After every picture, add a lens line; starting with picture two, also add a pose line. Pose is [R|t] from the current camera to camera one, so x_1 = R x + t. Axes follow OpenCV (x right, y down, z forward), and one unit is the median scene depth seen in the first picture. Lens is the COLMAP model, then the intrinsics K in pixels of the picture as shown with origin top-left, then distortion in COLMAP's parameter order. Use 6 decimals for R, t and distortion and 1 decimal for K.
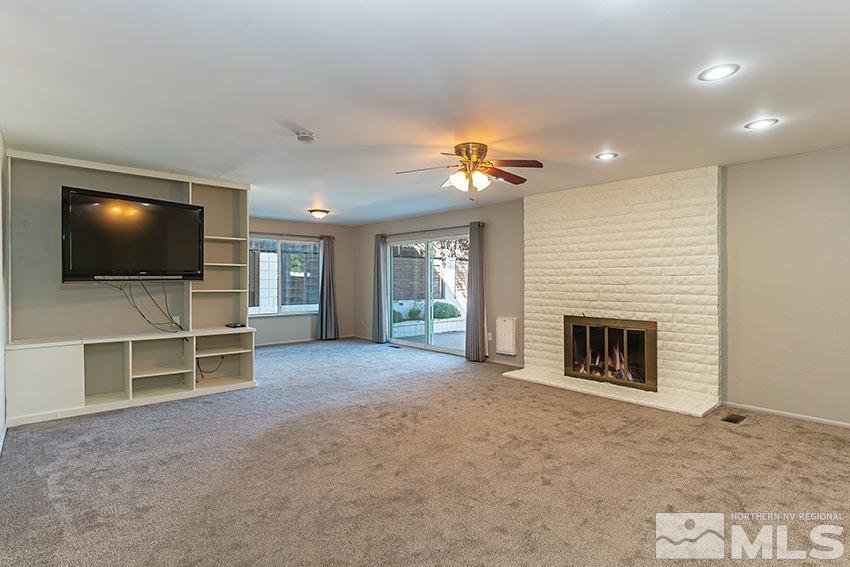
lens RADIAL K [[434.2, 0, 426.9], [0, 434.2, 282.4], [0, 0, 1]] dist [0.001210, -0.000377]
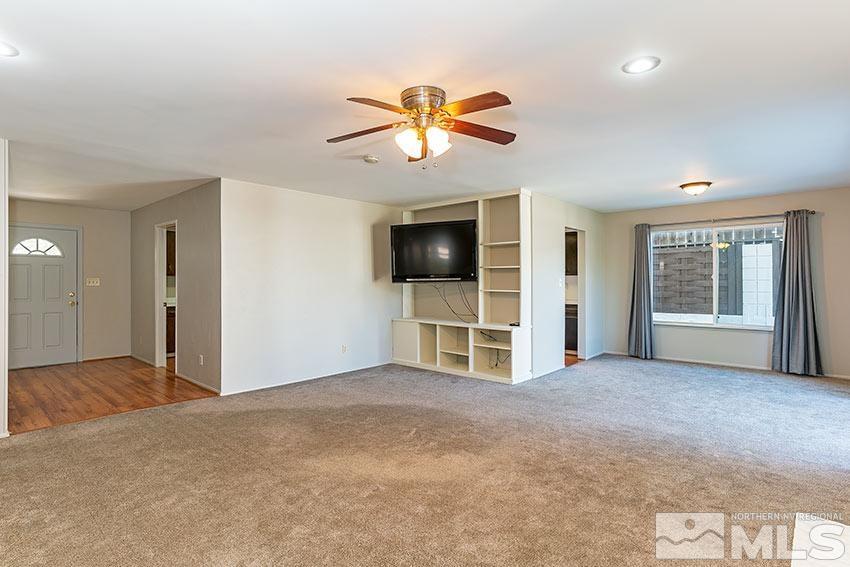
lens RADIAL K [[434.2, 0, 426.9], [0, 434.2, 281.3], [0, 0, 1]] dist [0.001210, -0.000377]
pose [[0.104855, 0.000242, -0.994487, 0.615783], [-0.003457, 0.999994, -0.000121, -0.004732], [0.994481, 0.003450, 0.104856, 0.695650]]
